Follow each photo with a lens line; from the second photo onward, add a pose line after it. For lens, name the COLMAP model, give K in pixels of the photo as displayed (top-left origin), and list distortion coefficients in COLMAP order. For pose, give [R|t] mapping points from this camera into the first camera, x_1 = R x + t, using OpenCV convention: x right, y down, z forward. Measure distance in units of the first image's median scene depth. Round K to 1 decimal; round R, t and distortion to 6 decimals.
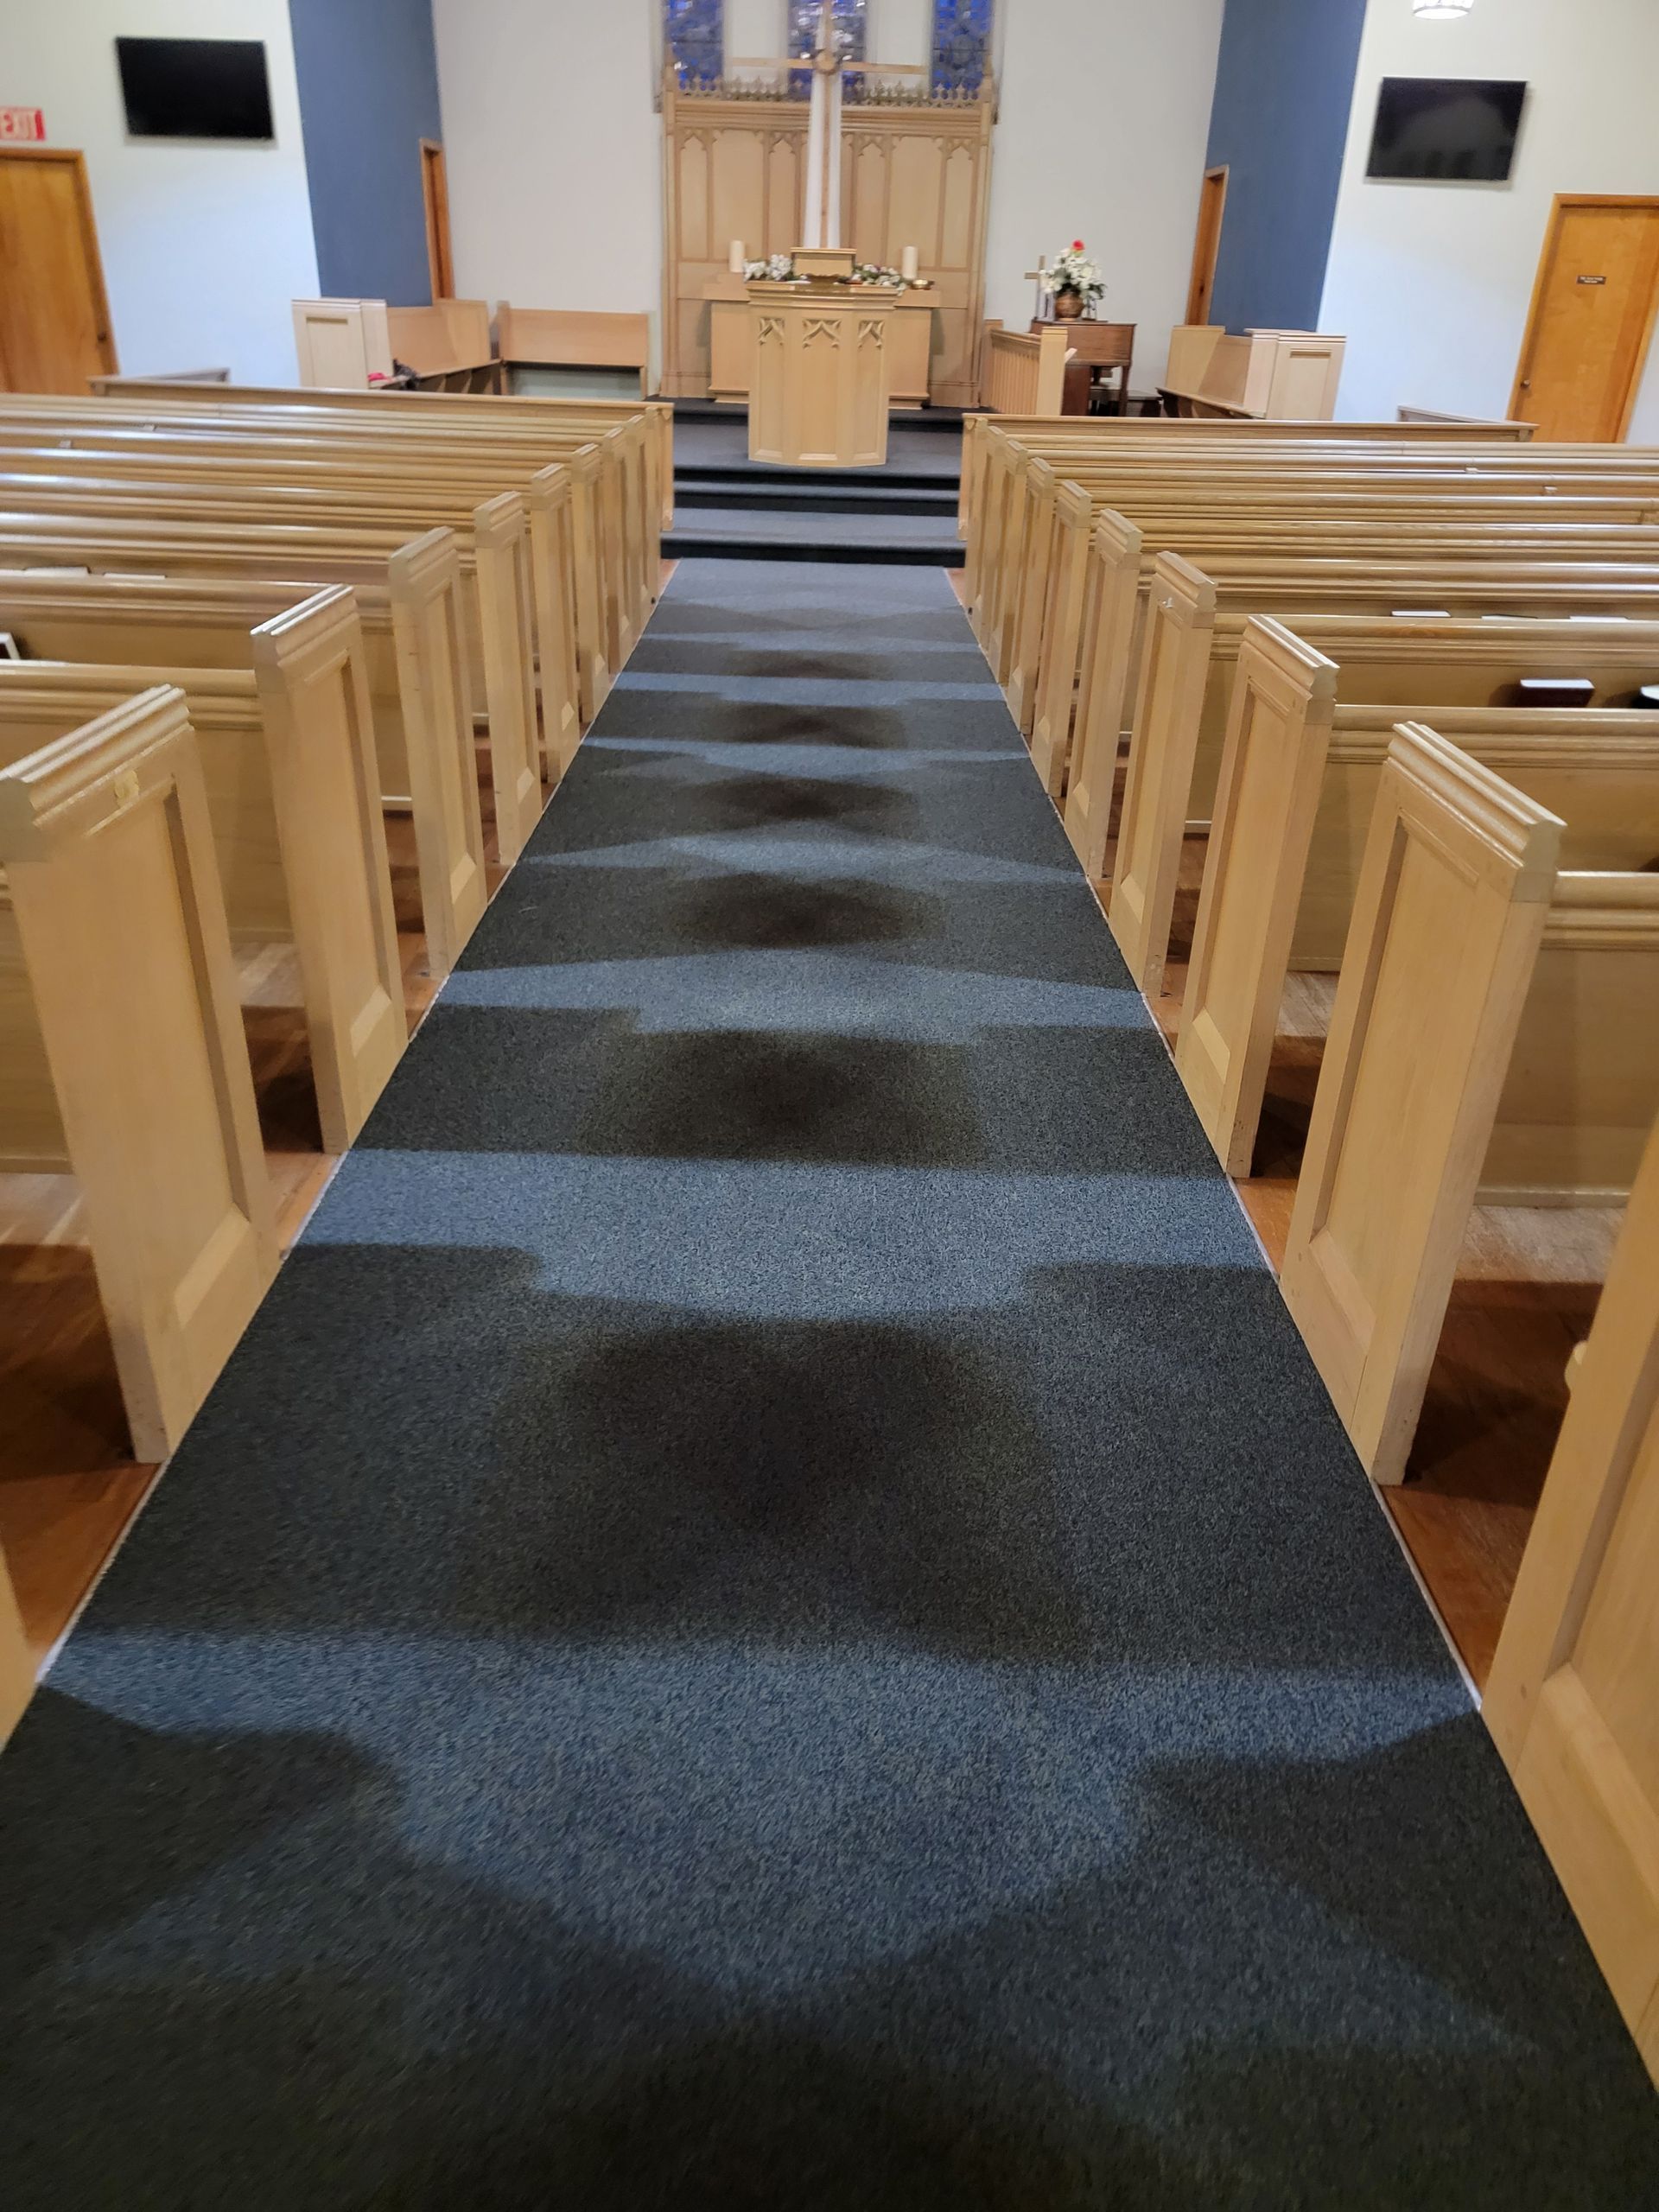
lens RADIAL K [[1558.8, 0, 819.3], [0, 1558.8, 1111.9], [0, 0, 1]] dist [0.028879, -0.003523]
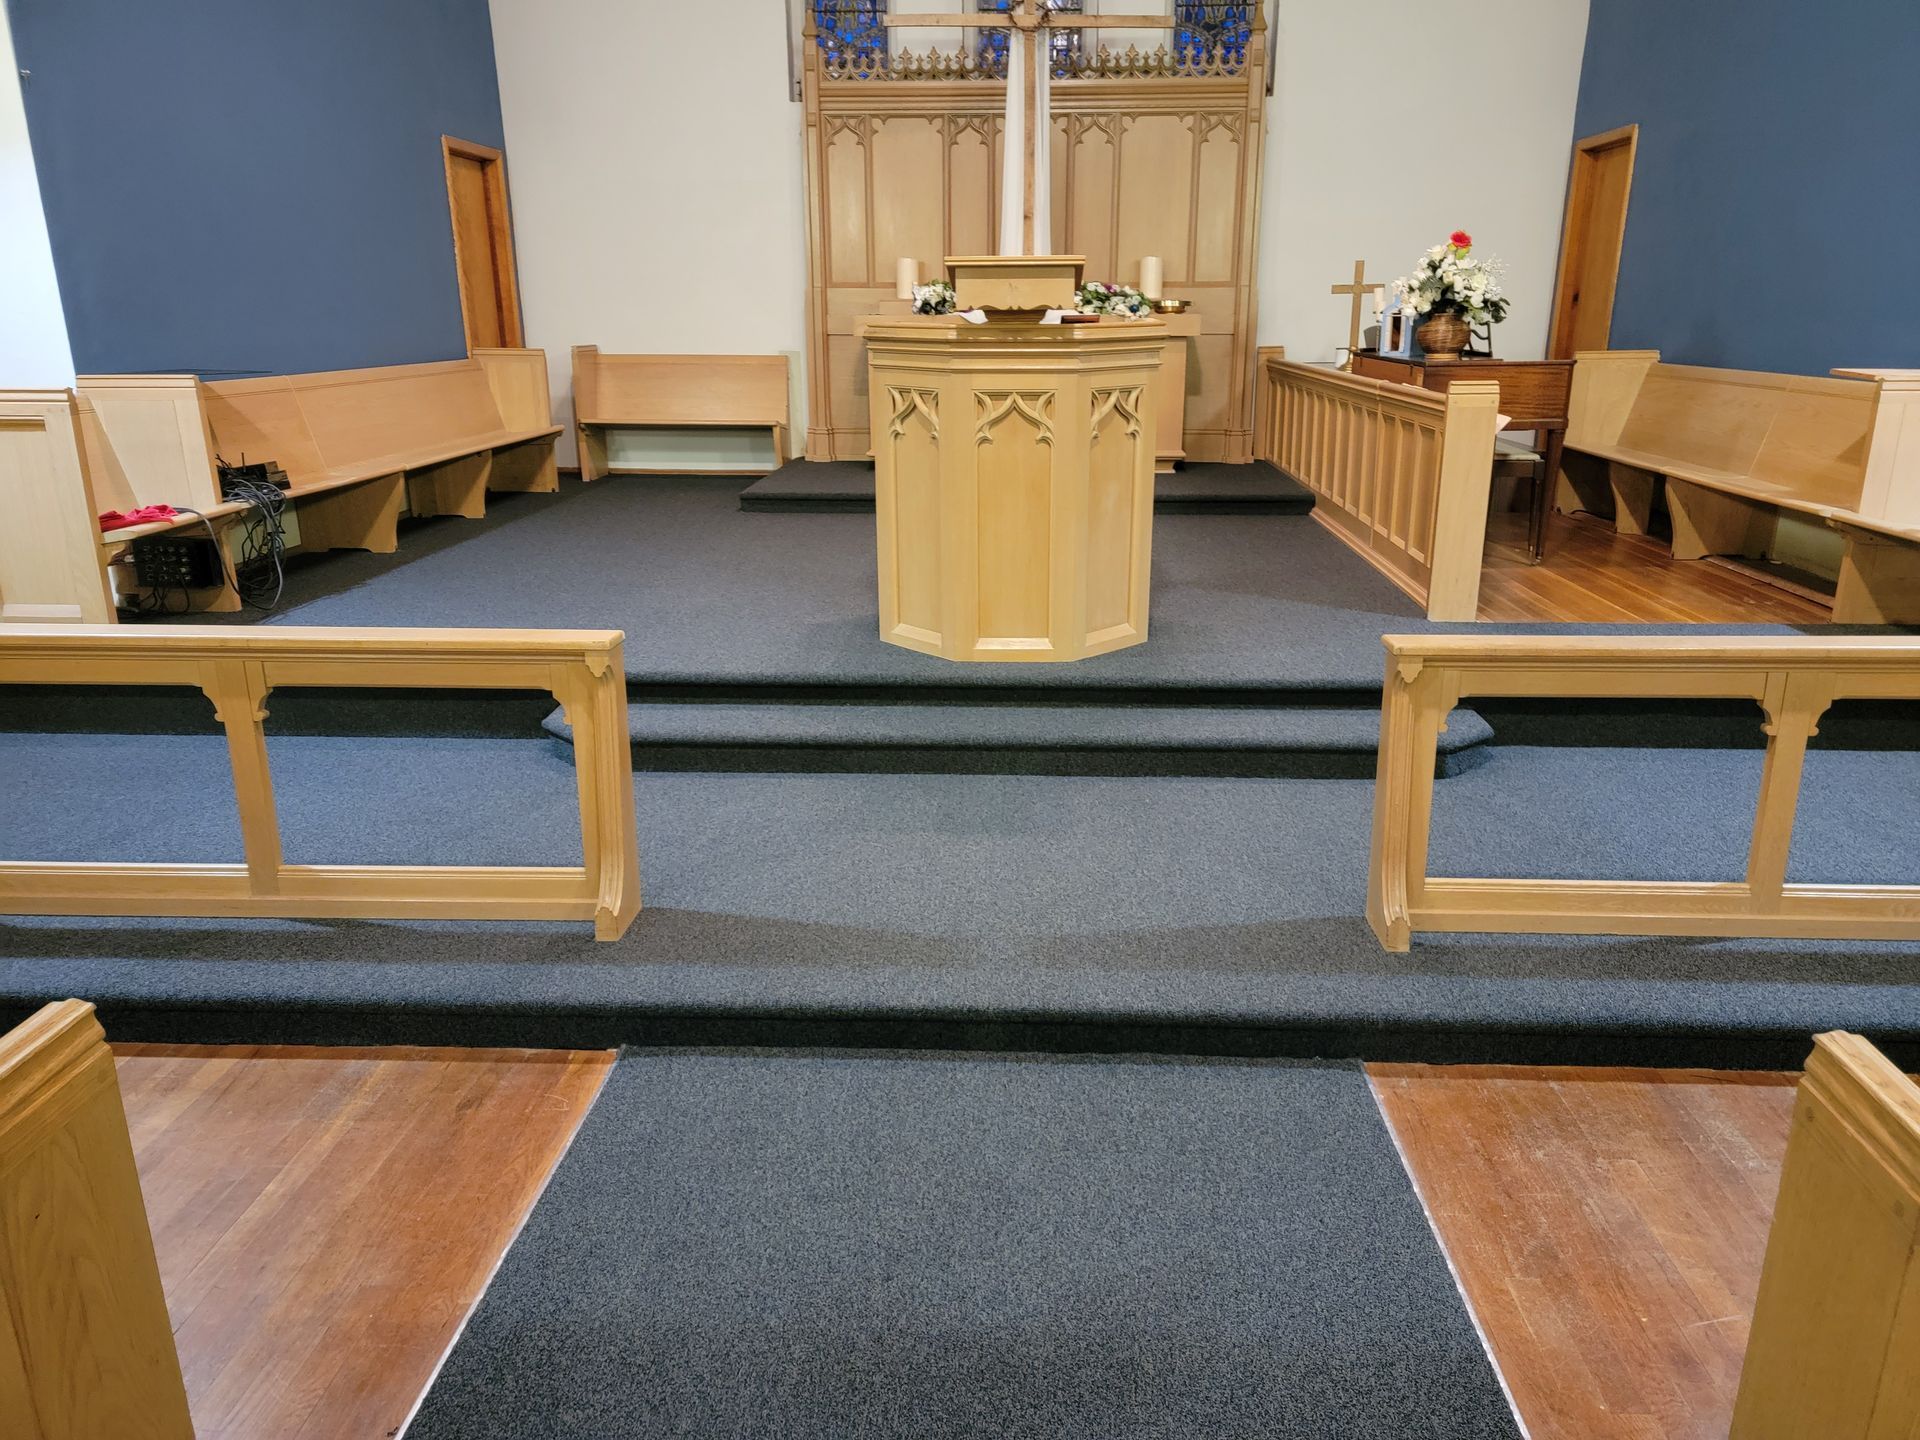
lens RADIAL K [[1353.1, 0, 967.3], [0, 1353.1, 713.7], [0, 0, 1]] dist [0.028879, -0.003523]
pose [[0.998243, -0.016737, -0.056848, 0.006646], [0.005829, 0.982366, -0.186879, -0.241298], [0.058973, 0.186219, 0.980737, 0.446141]]
